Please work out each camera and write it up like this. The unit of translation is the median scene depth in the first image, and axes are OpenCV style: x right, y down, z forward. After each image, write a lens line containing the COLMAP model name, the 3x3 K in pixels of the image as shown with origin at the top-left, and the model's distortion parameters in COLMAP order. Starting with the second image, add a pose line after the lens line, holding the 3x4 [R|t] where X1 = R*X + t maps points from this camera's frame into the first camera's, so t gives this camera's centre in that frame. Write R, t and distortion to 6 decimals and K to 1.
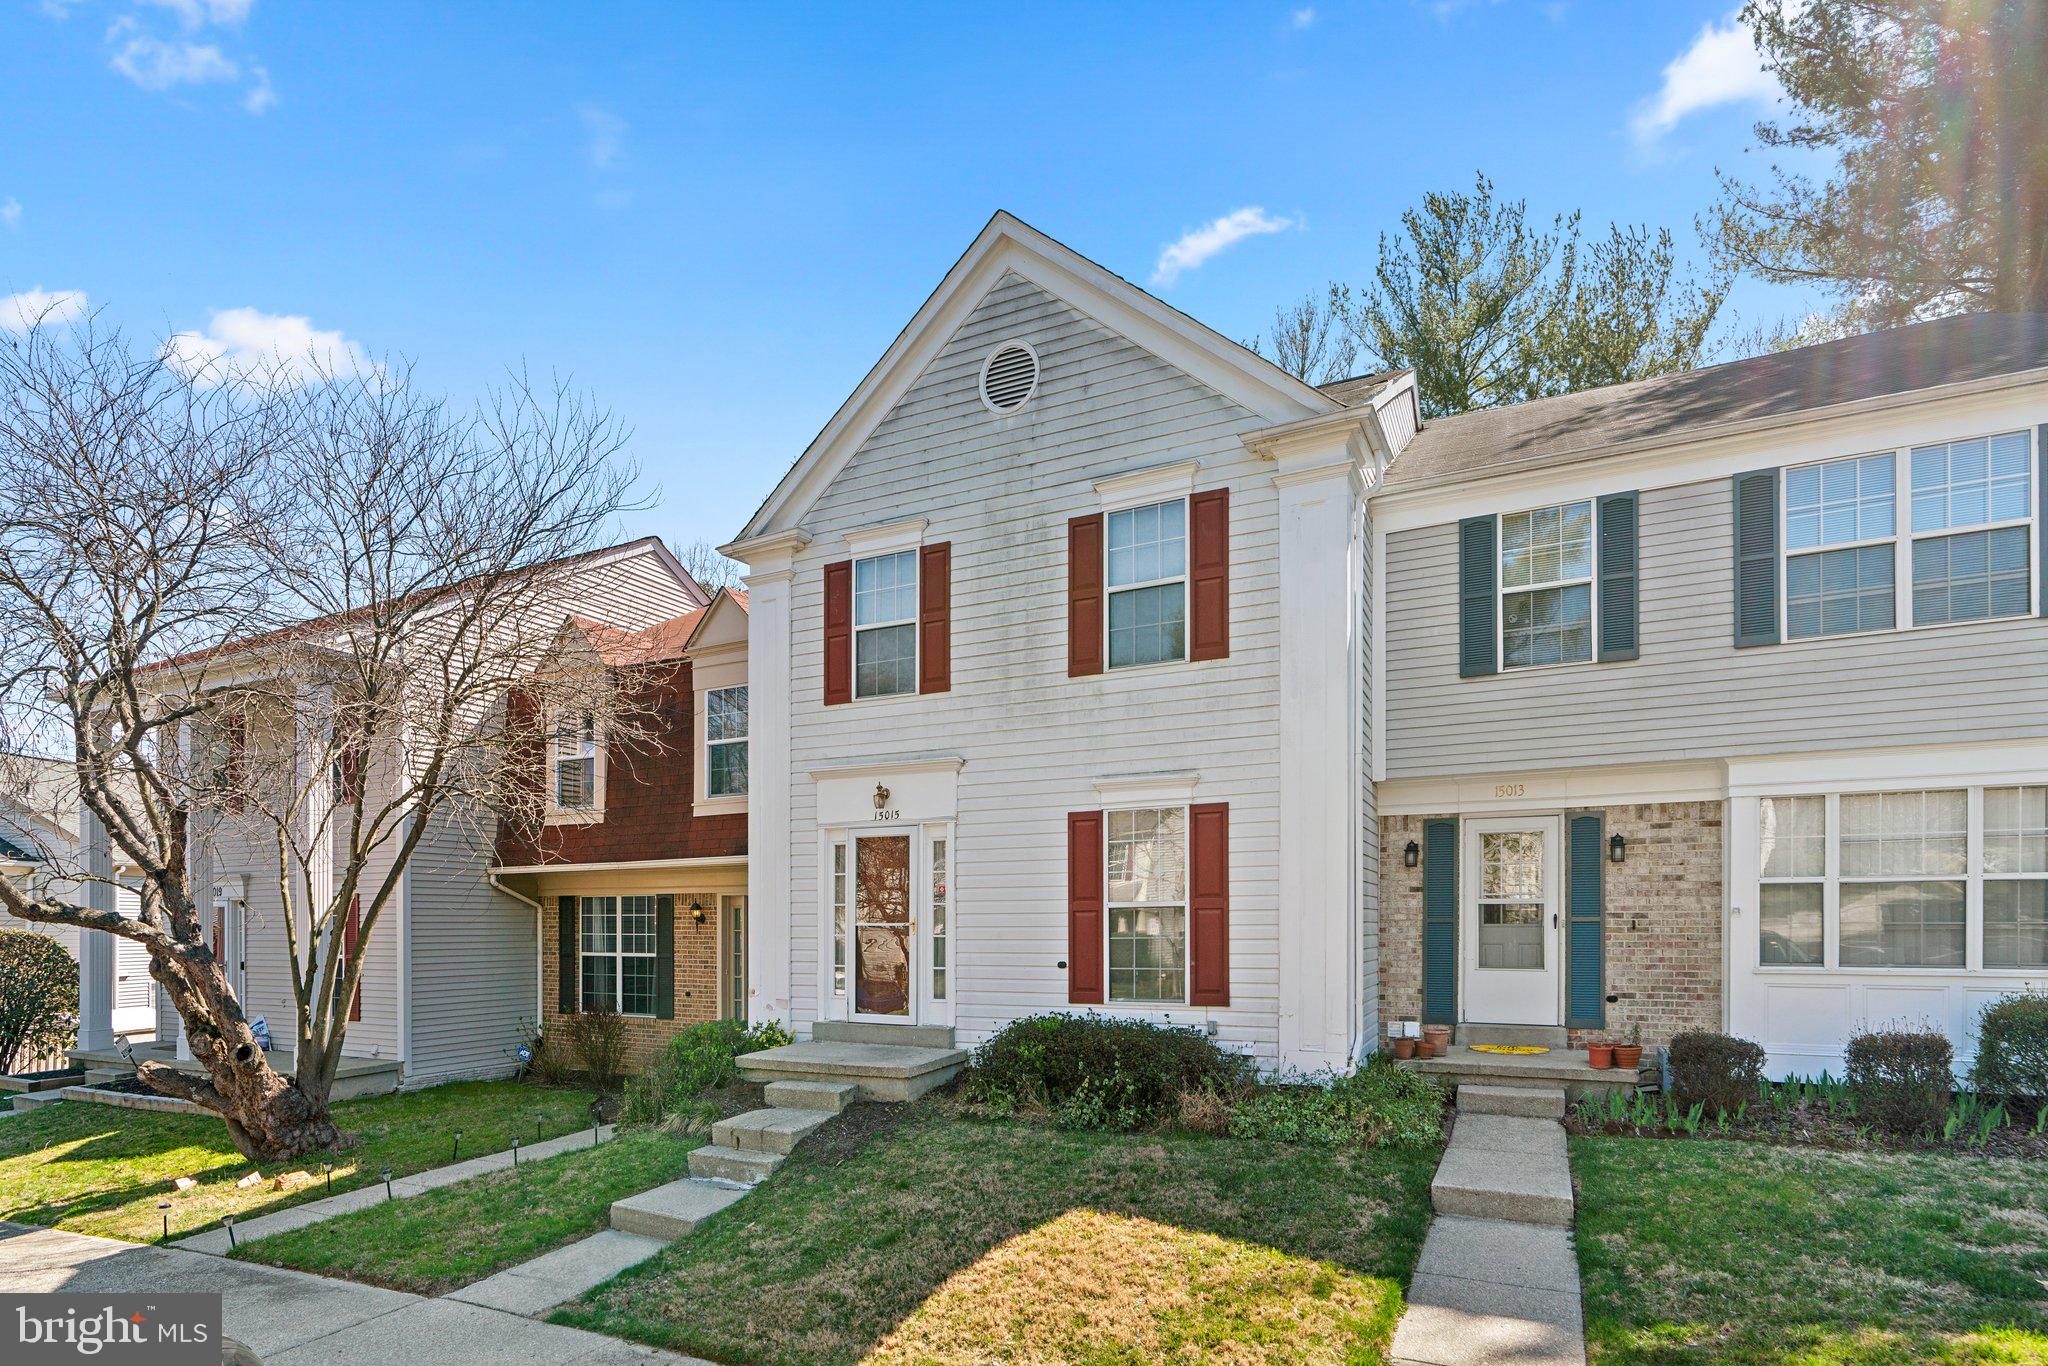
lens RADIAL K [[918.7, 0, 1040.2], [0, 918.7, 675.1], [0, 0, 1]] dist [-0.016512, 0.006829]
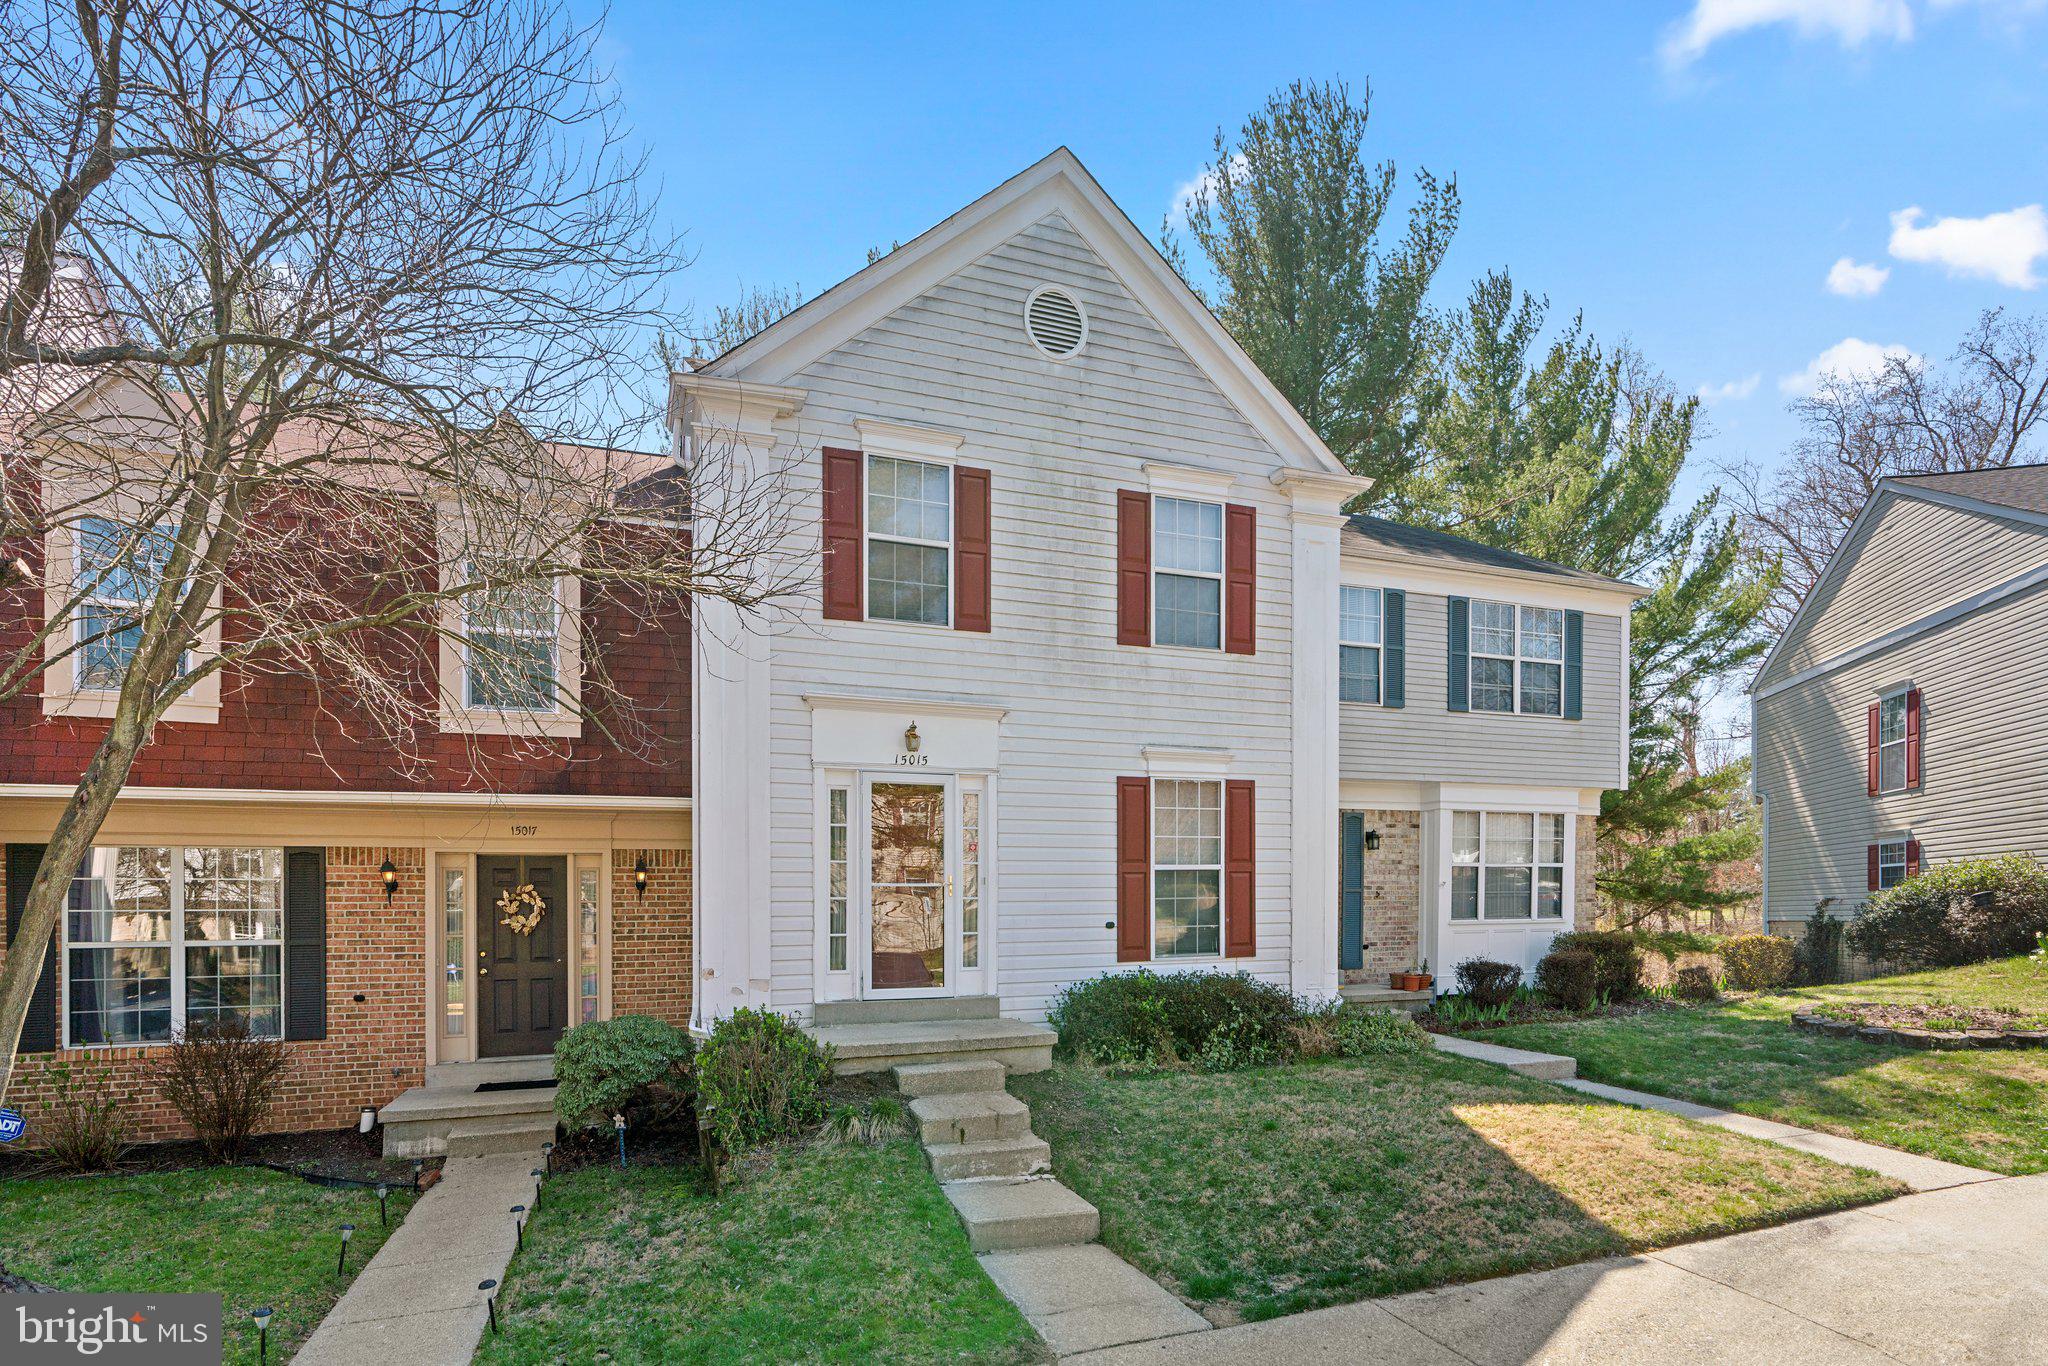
lens RADIAL K [[918.7, 0, 1041.1], [0, 918.7, 696.2], [0, 0, 1]] dist [-0.016512, 0.006829]
pose [[0.739766, 0.153021, 0.655233, -0.688623], [-0.165148, 0.985302, -0.043650, 0.117479], [-0.652282, -0.075920, 0.754165, 0.290780]]
